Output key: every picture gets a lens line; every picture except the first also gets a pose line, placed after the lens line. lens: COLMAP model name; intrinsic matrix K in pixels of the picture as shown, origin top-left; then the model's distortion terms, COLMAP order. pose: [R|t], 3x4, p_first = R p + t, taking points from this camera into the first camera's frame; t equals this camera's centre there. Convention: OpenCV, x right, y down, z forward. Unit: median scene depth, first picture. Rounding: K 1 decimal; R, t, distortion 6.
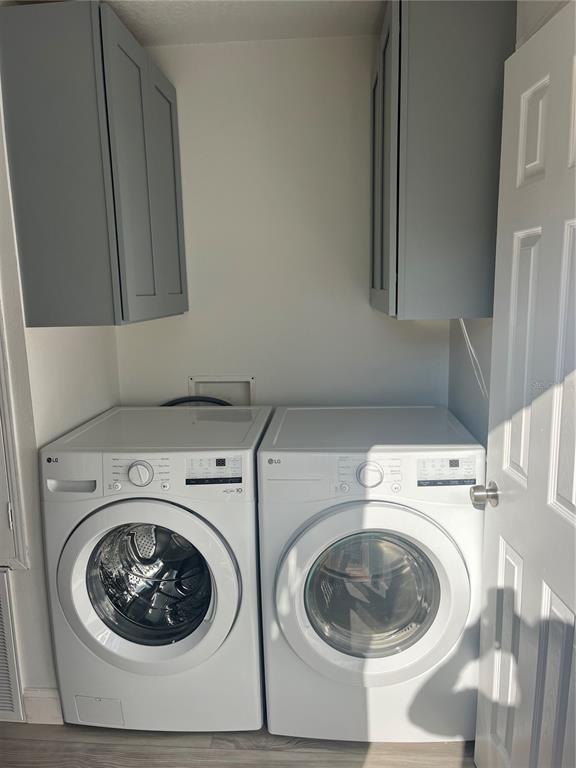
lens RADIAL K [[581.6, 0, 286.2], [0, 581.6, 384.9], [0, 0, 1]] dist [0.029979, -0.020641]
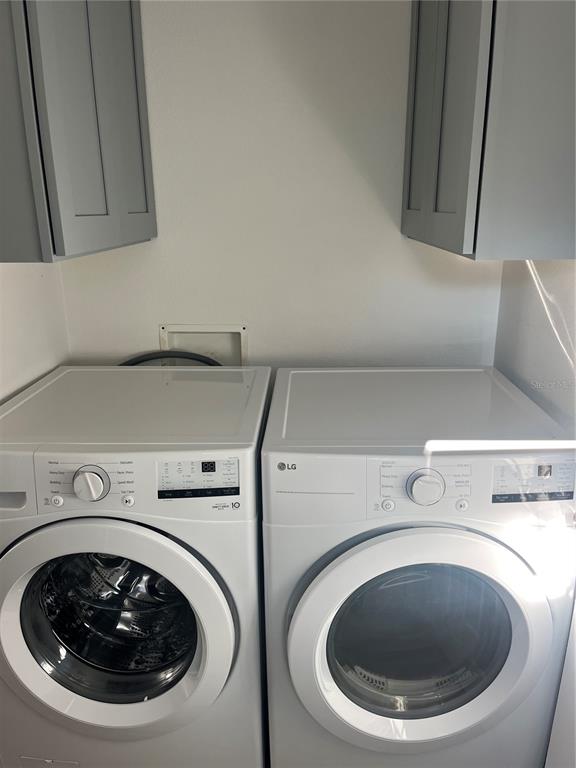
lens RADIAL K [[581.6, 0, 290.8], [0, 581.6, 385.6], [0, 0, 1]] dist [0.029979, -0.020641]
pose [[0.998614, 0.001543, 0.052605, -0.051148], [-0.008455, 0.991291, 0.131419, -0.053566], [-0.051944, -0.131682, 0.989930, 0.321357]]
